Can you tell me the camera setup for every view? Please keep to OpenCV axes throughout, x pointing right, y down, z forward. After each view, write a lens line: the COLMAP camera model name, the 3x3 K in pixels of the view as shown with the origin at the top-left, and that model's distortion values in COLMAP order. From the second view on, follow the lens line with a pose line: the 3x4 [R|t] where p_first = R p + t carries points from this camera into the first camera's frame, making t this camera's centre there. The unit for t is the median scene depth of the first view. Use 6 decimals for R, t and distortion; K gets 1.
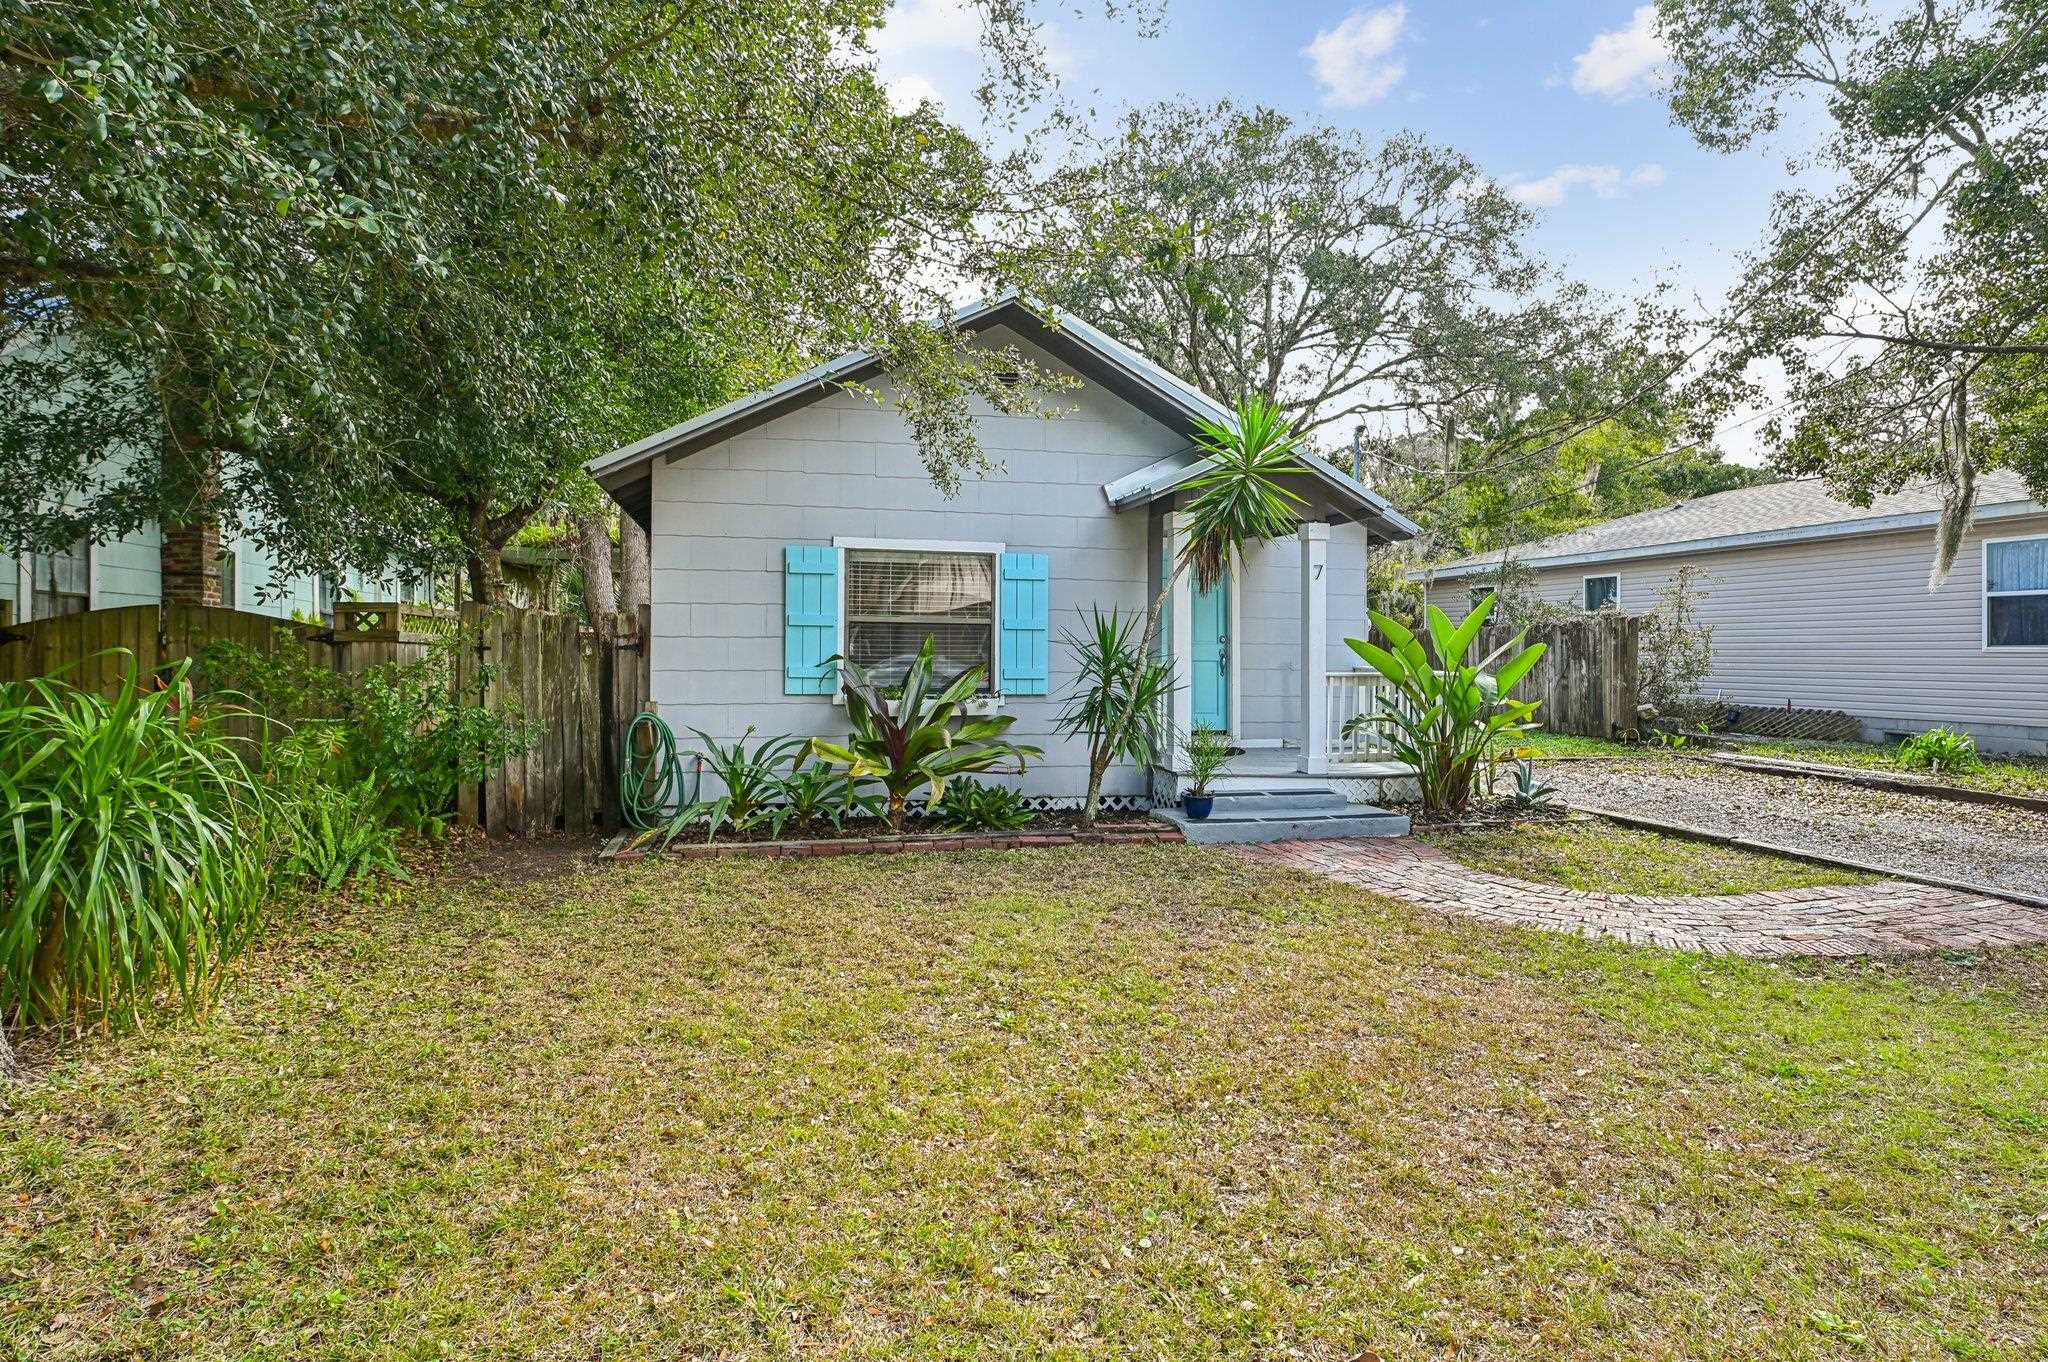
lens RADIAL K [[1015.2, 0, 1032.8], [0, 1015.2, 666.3], [0, 0, 1]] dist [-0.002423, -0.001167]
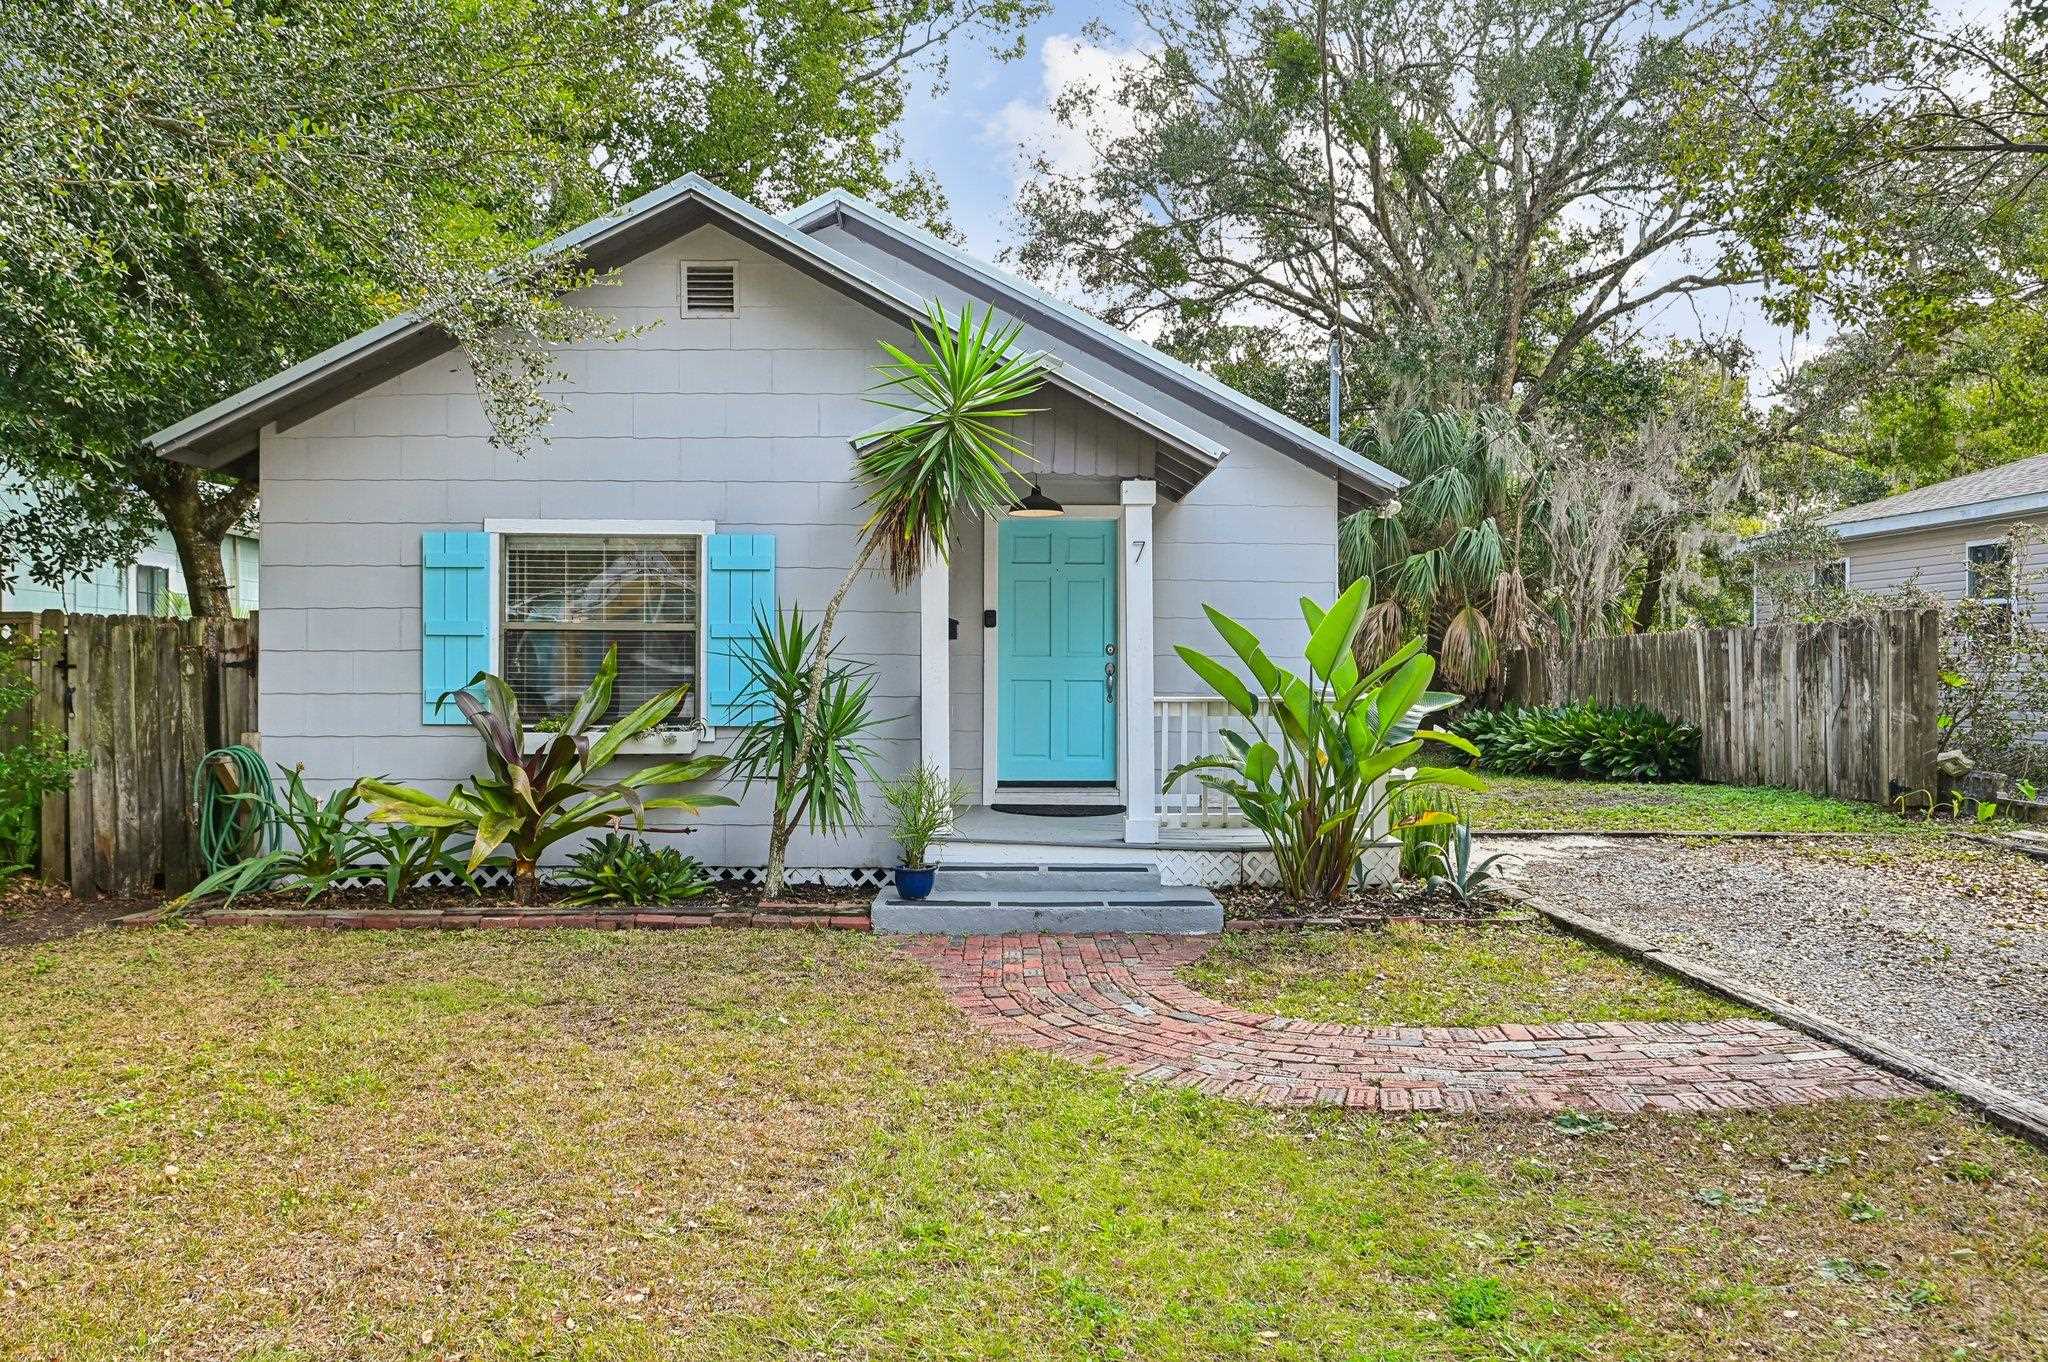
lens RADIAL K [[1513.8, 0, 1034.4], [0, 1513.8, 691.8], [0, 0, 1]] dist [-0.006844, -0.000426]
pose [[0.976107, -0.001142, -0.217288, 0.448348], [0.000878, 0.999999, -0.001310, 0.004585], [0.217289, 0.001088, 0.976107, -0.022775]]
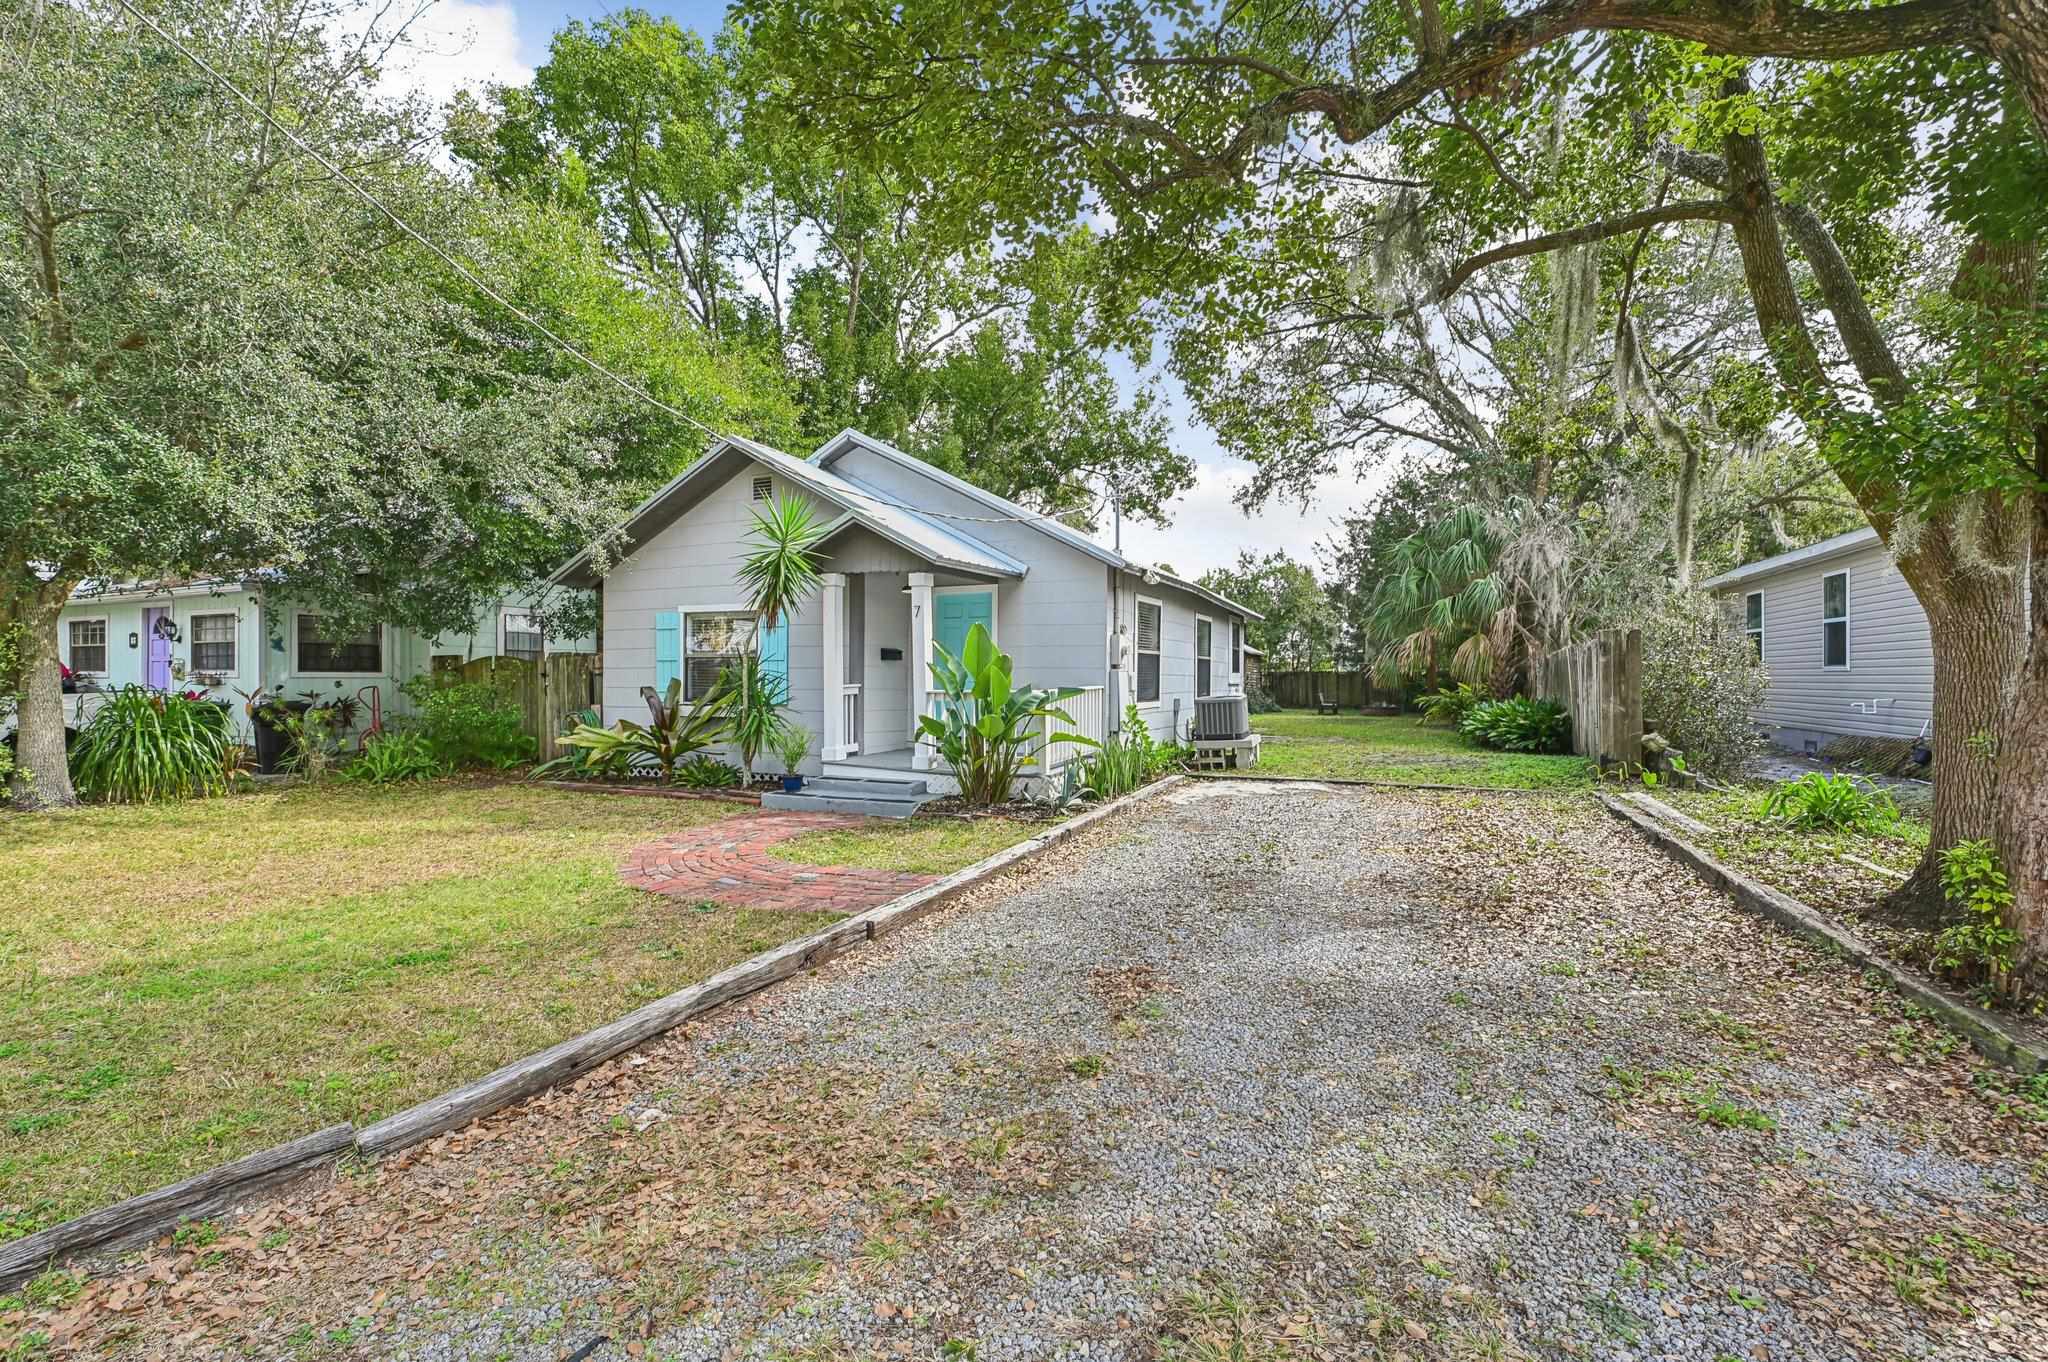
lens RADIAL K [[865.8, 0, 1016.4], [0, 865.8, 666.2], [0, 0, 1]] dist [-0.003247, 0.000164]
pose [[0.788261, -0.015127, -0.615155, 1.083239], [-0.003649, 0.999565, -0.029256, 0.009081], [0.615330, 0.025306, 0.787863, 0.228446]]
